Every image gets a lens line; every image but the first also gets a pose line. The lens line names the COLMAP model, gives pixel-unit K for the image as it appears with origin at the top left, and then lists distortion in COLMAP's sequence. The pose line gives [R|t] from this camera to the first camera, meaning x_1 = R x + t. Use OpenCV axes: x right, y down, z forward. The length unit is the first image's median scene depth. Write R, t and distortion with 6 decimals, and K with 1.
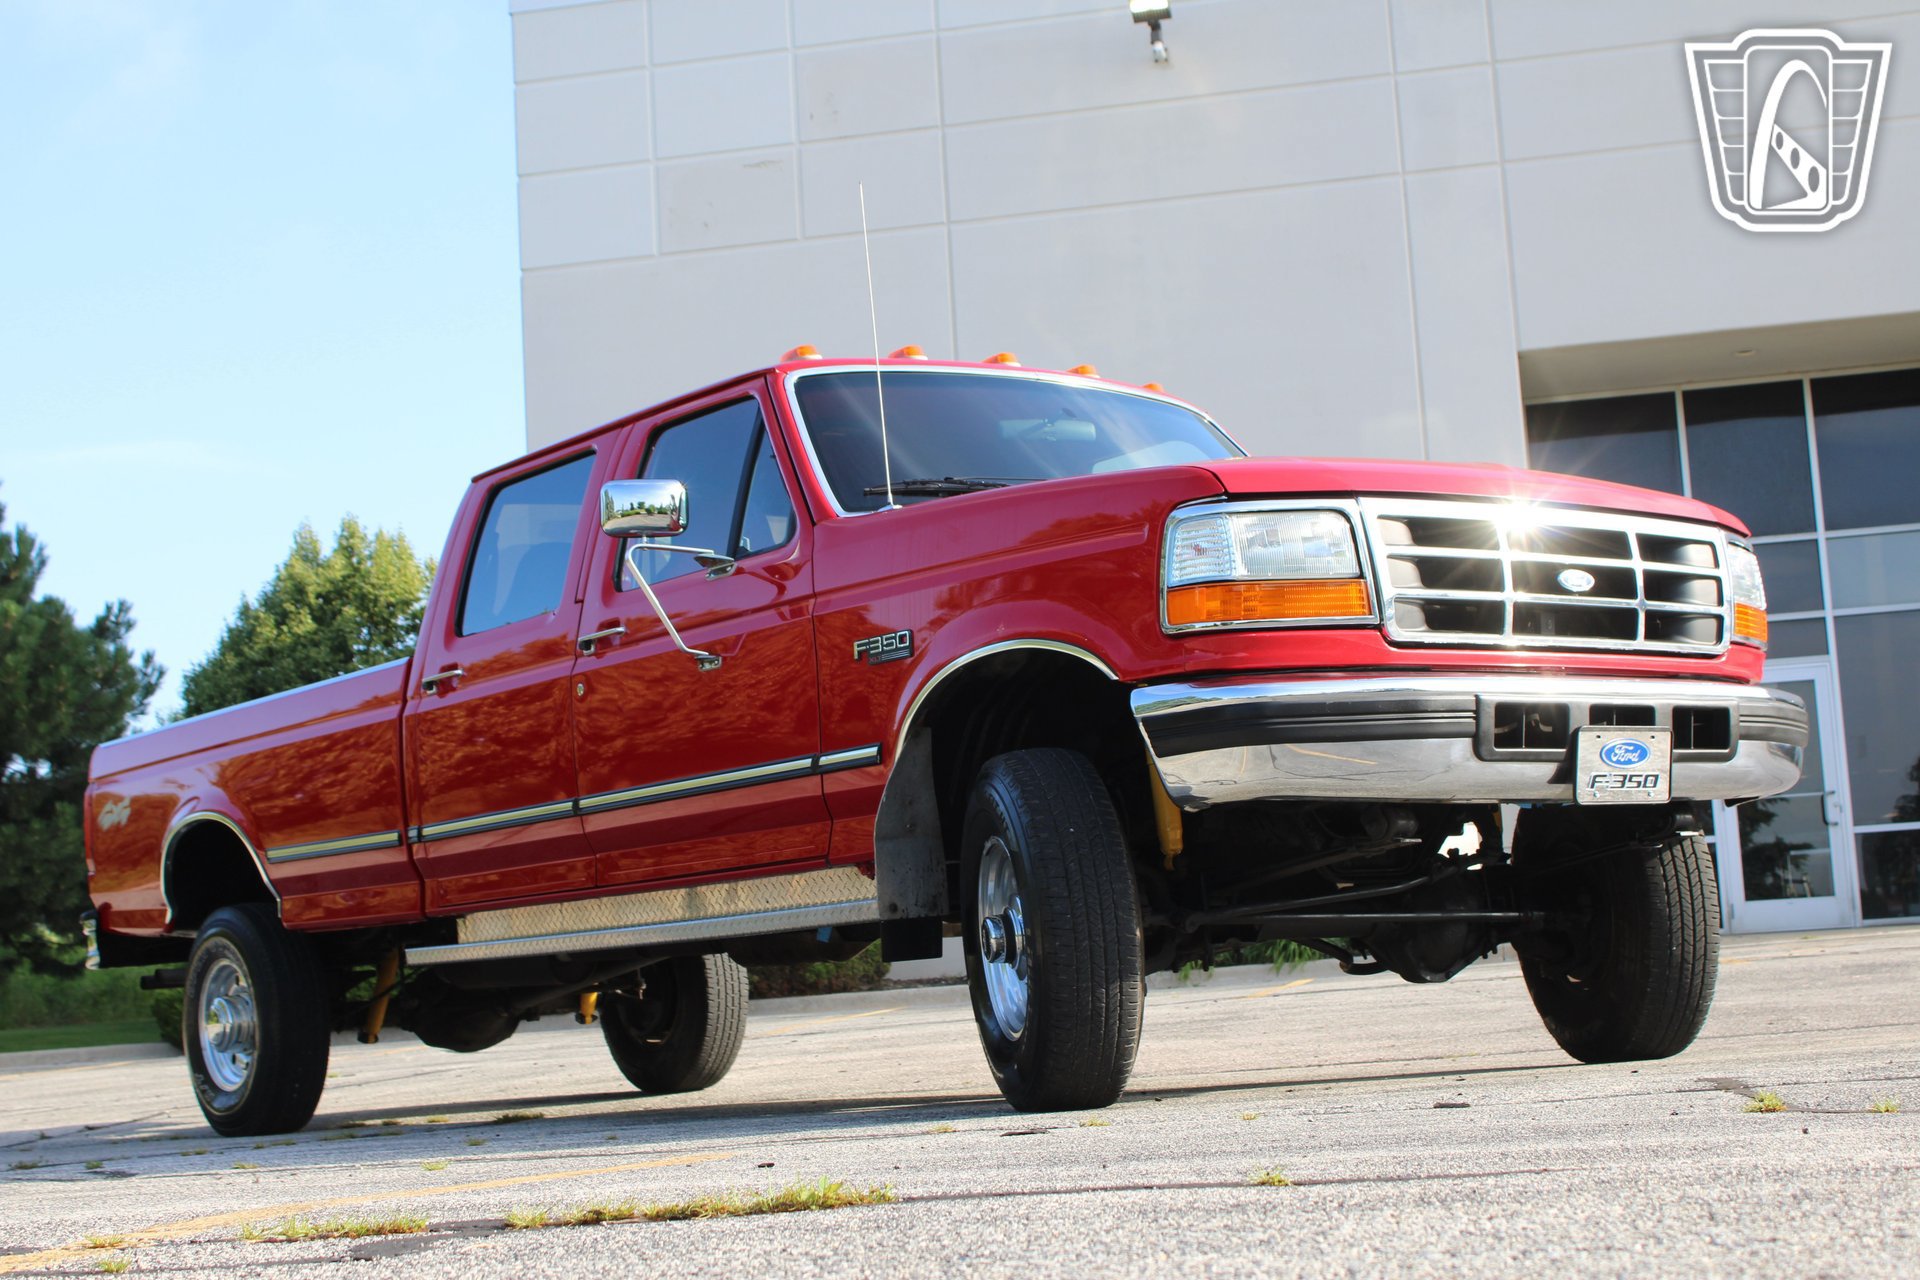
lens RADIAL K [[2806.2, 0, 960.0], [0, 2806.2, 640.0], [0, 0, 1]] dist [-0.058923, 0.197140]
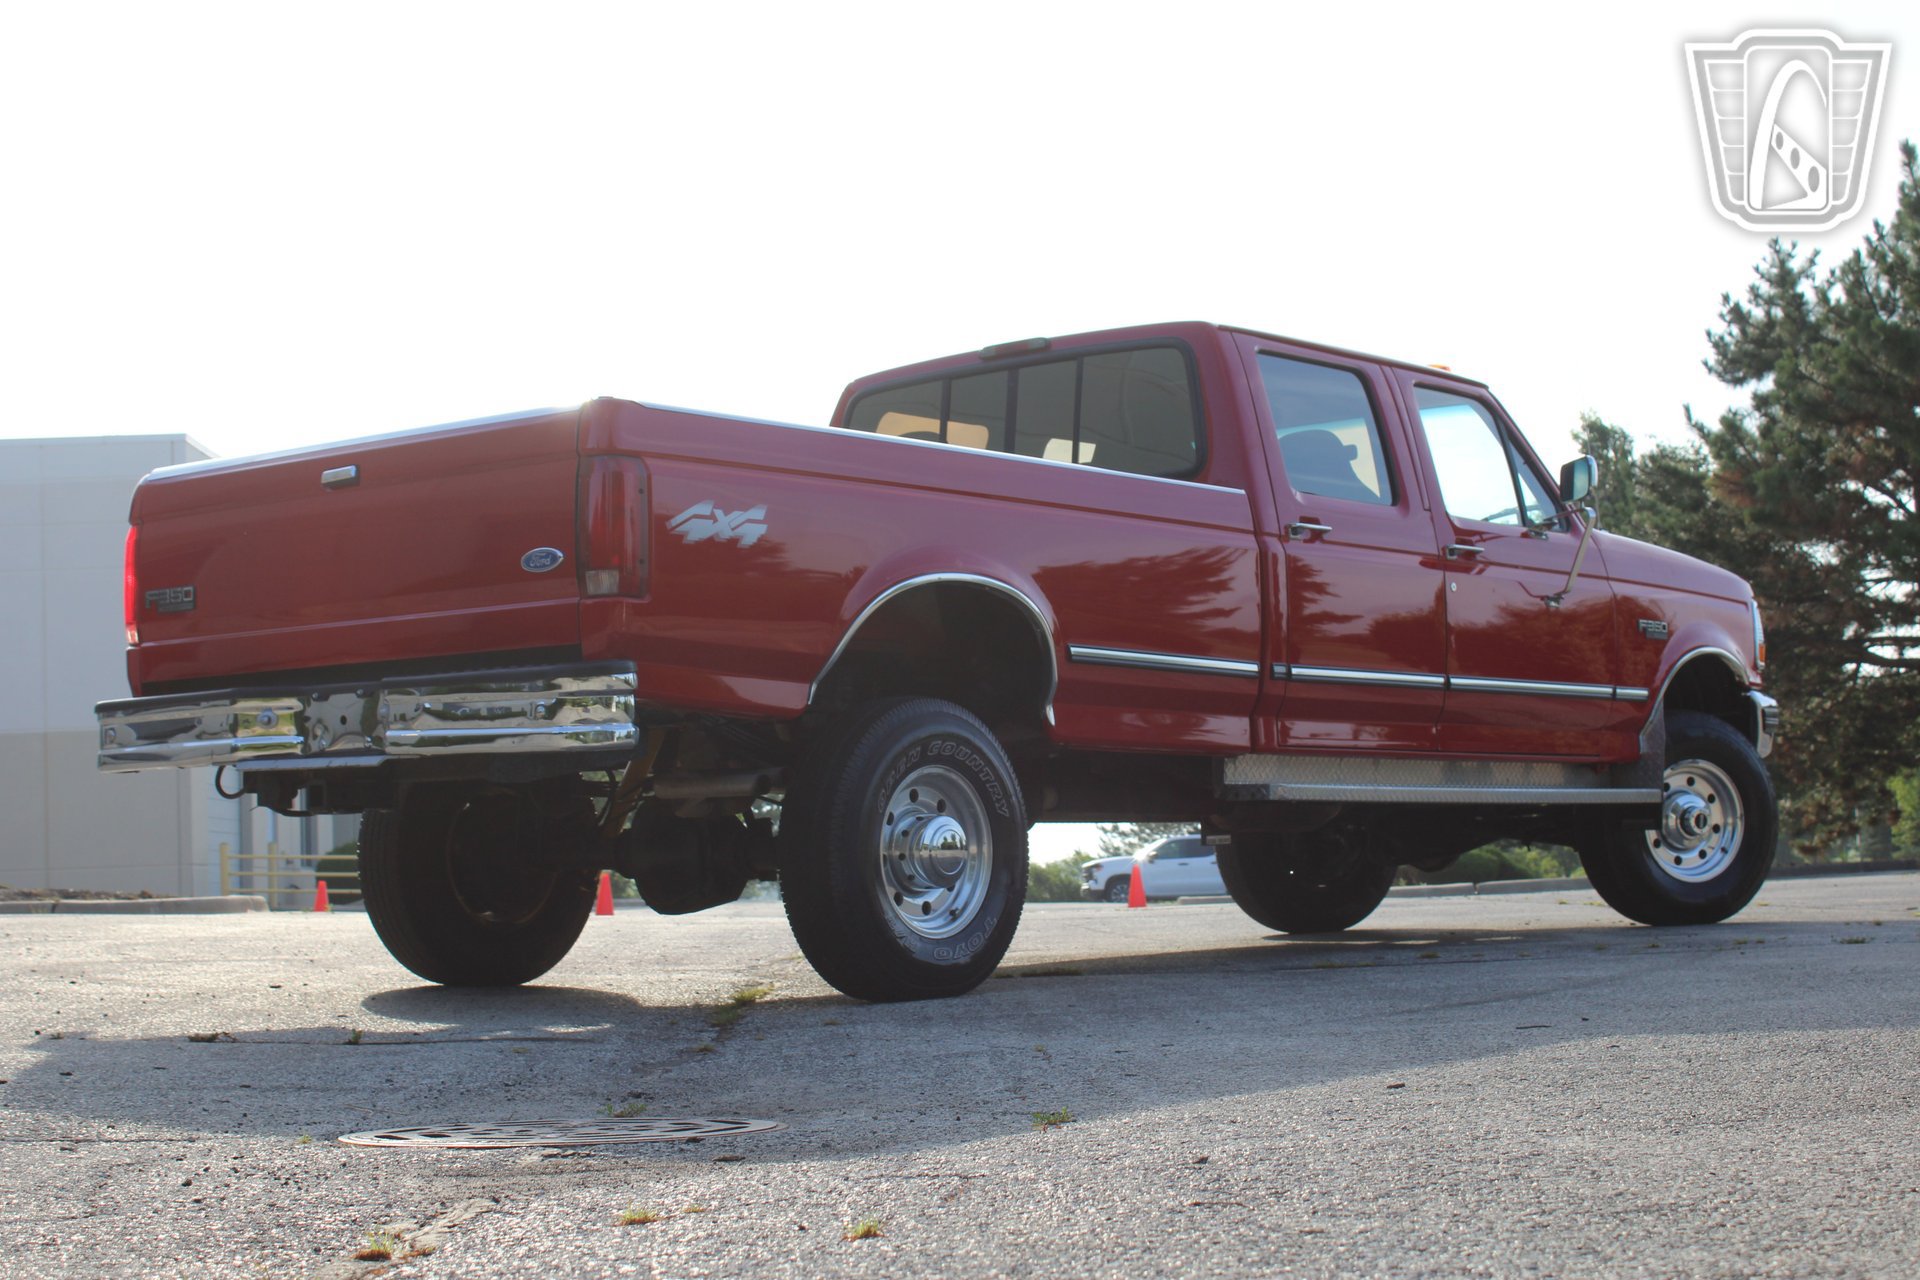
lens RADIAL K [[2954.3, 0, 956.1], [0, 2954.3, 675.1], [0, 0, 1]] dist [-0.019168, 0.102558]
pose [[-0.202117, 0.133358, 0.970239, -1.424775], [-0.083768, 0.984701, -0.152797, 0.288027], [-0.975772, -0.112158, -0.187854, 1.558141]]
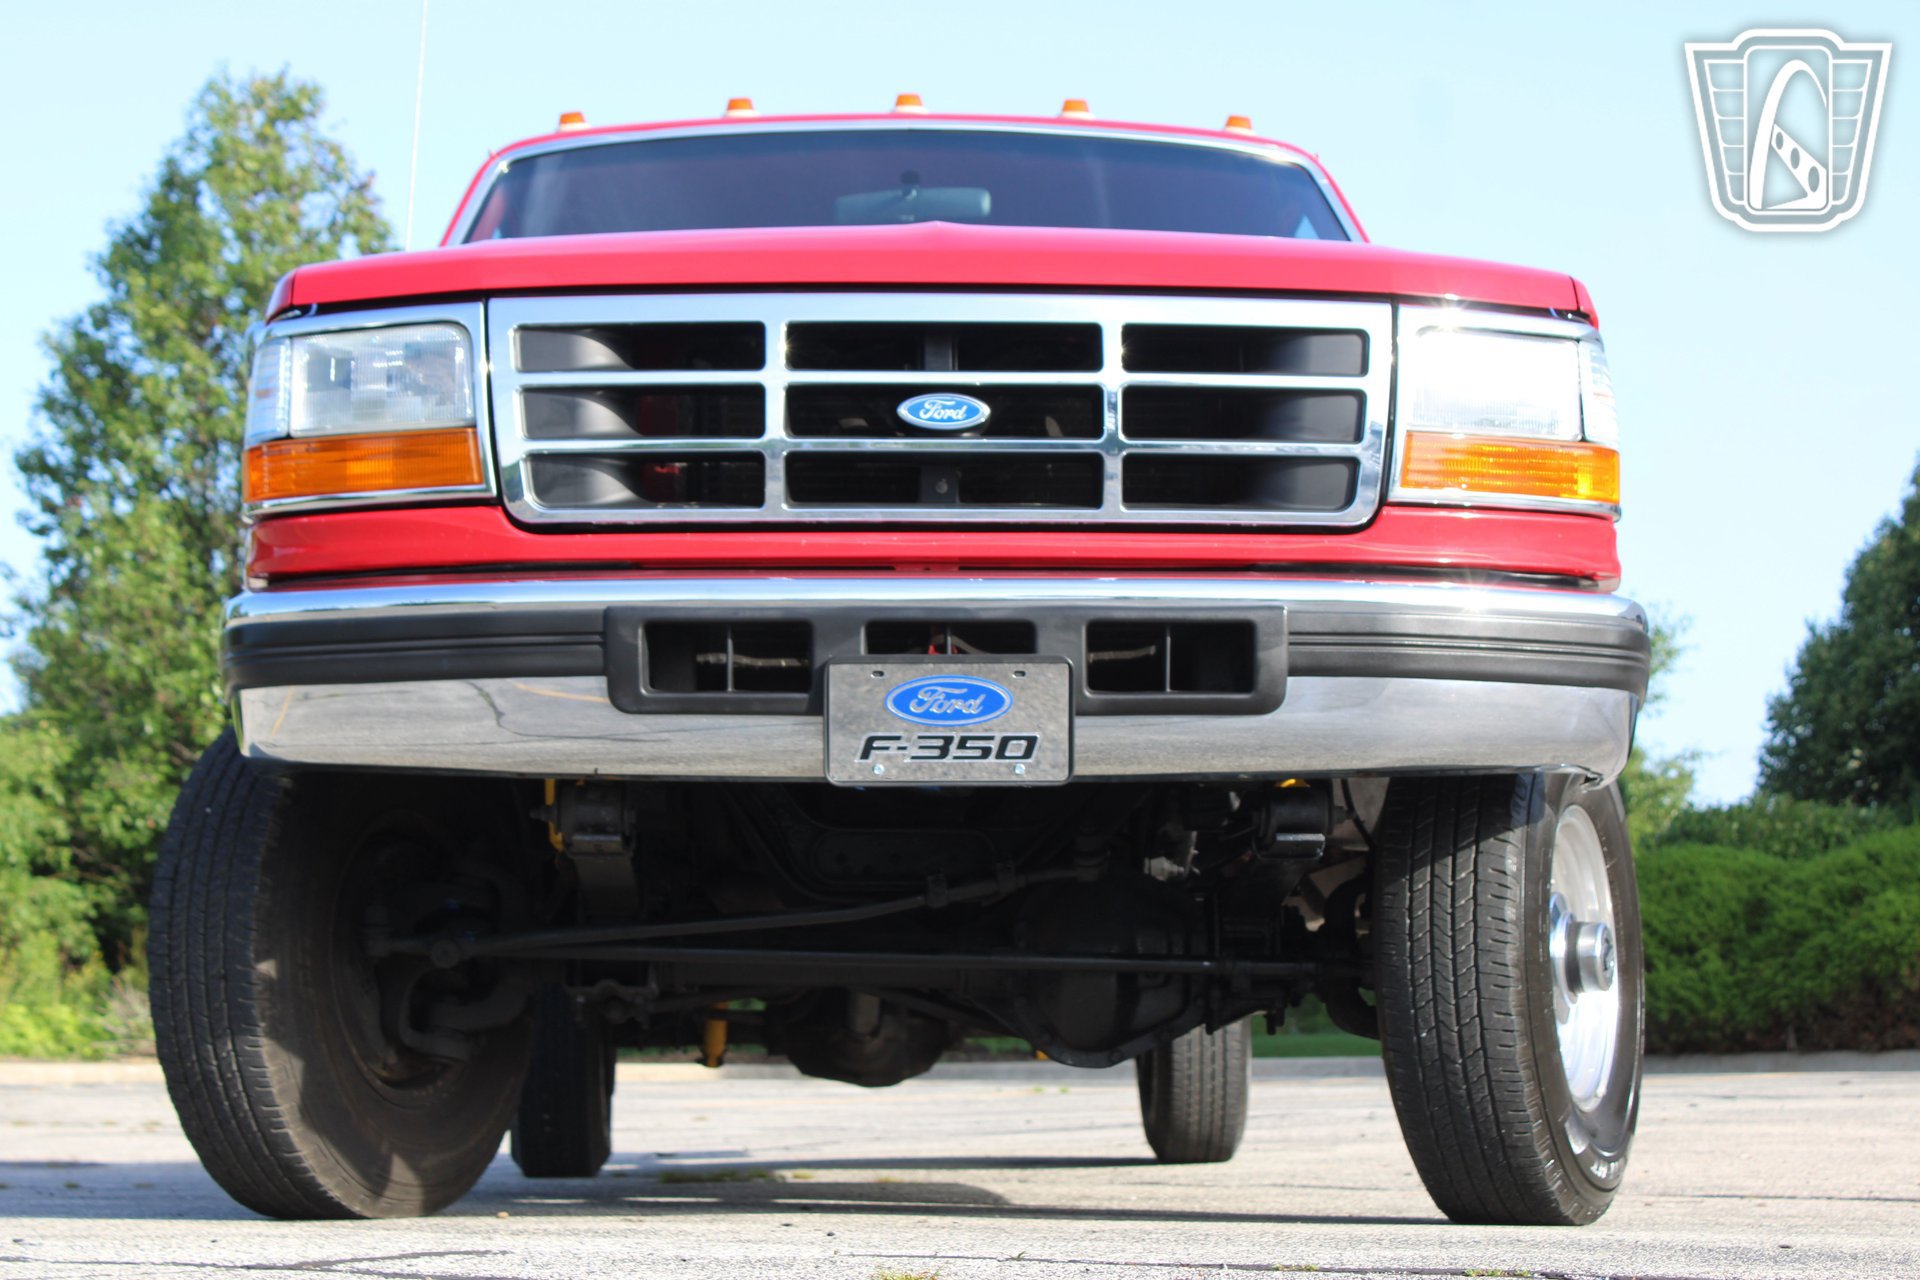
lens RADIAL K [[3741.2, 0, 939.1], [0, 3741.2, 579.5], [0, 0, 1]] dist [0.002621, 0.259766]
pose [[0.809792, -0.015942, -0.586500, 0.604494], [0.026254, 0.999614, 0.009080, 0.006485], [0.586129, -0.022751, 0.809898, 0.305940]]
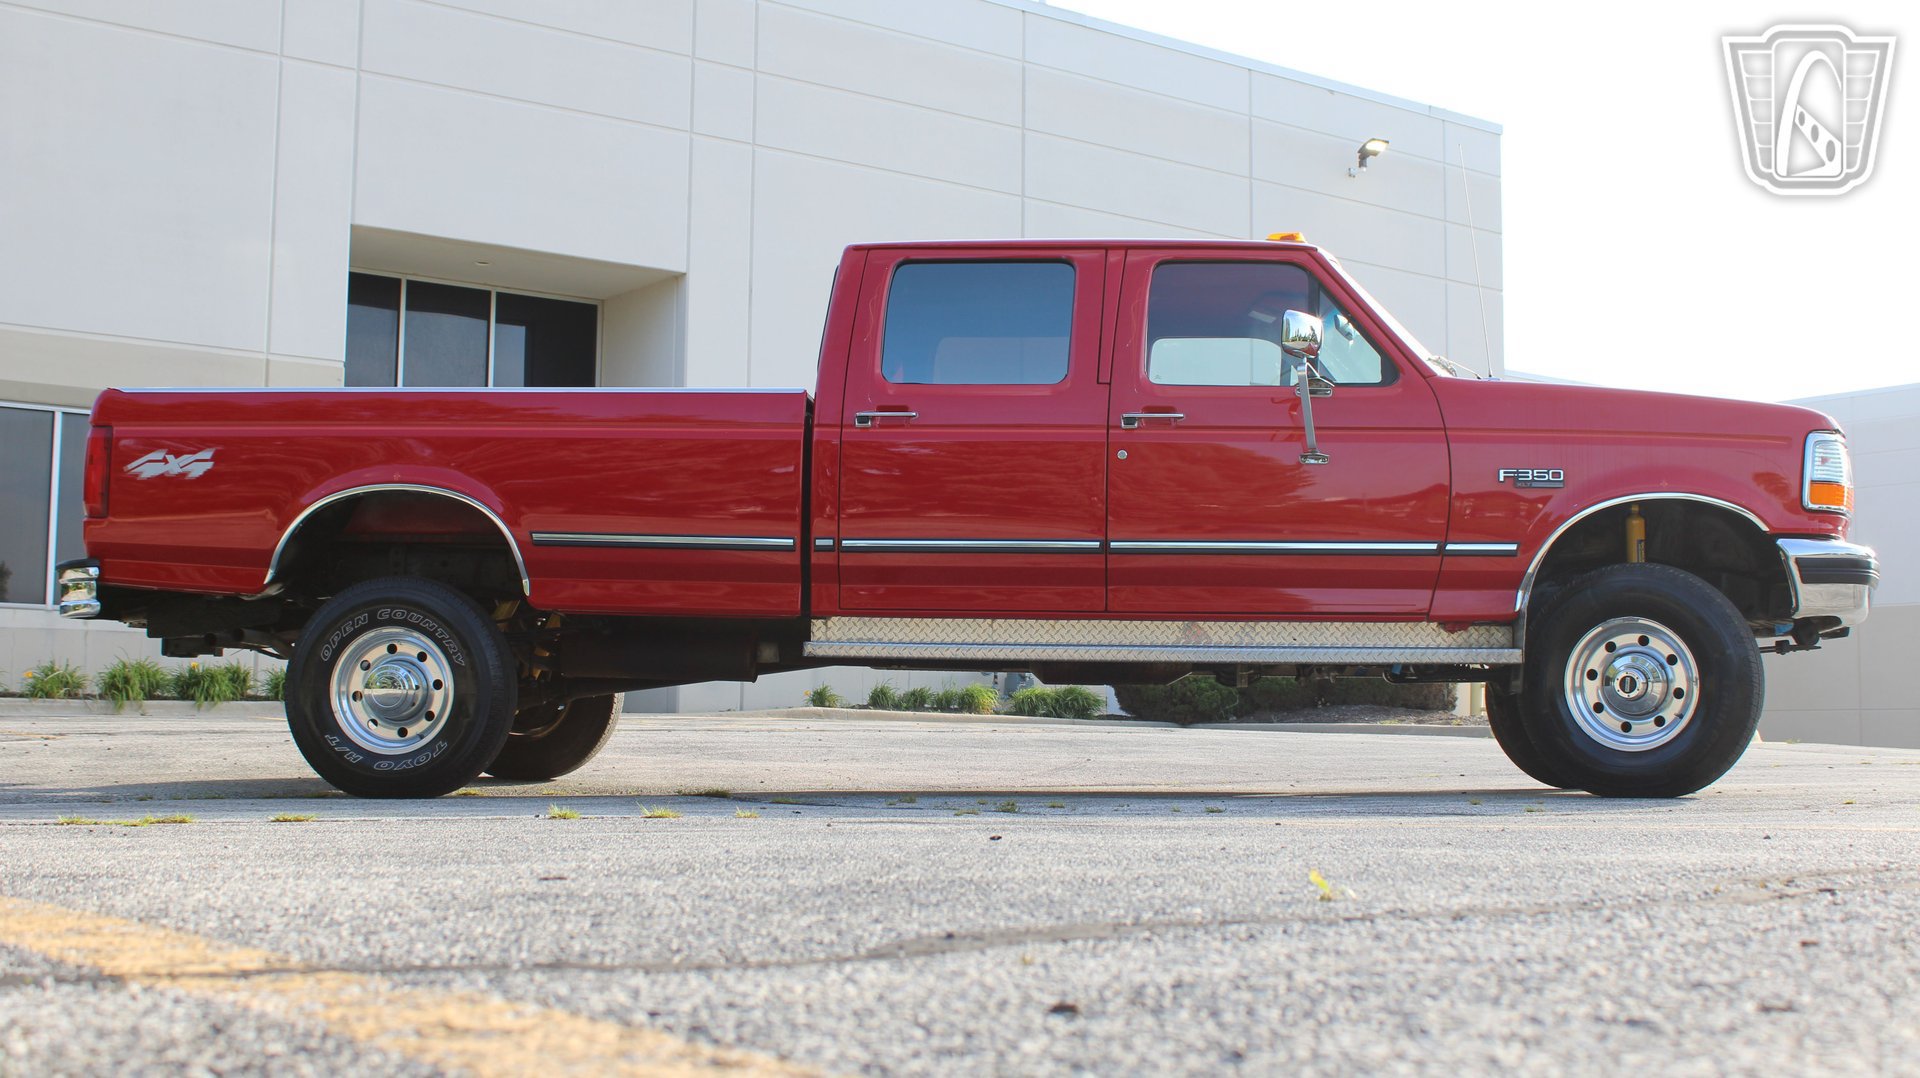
lens RADIAL K [[2234.9, 0, 960.0], [0, 2234.9, 539.0], [0, 0, 1]] dist [-0.066736, 0.018548]
pose [[0.673979, 0.132181, 0.726829, -0.981514], [-0.146392, 0.988249, -0.043976, 0.118456], [-0.724101, -0.076763, 0.685409, 0.391122]]
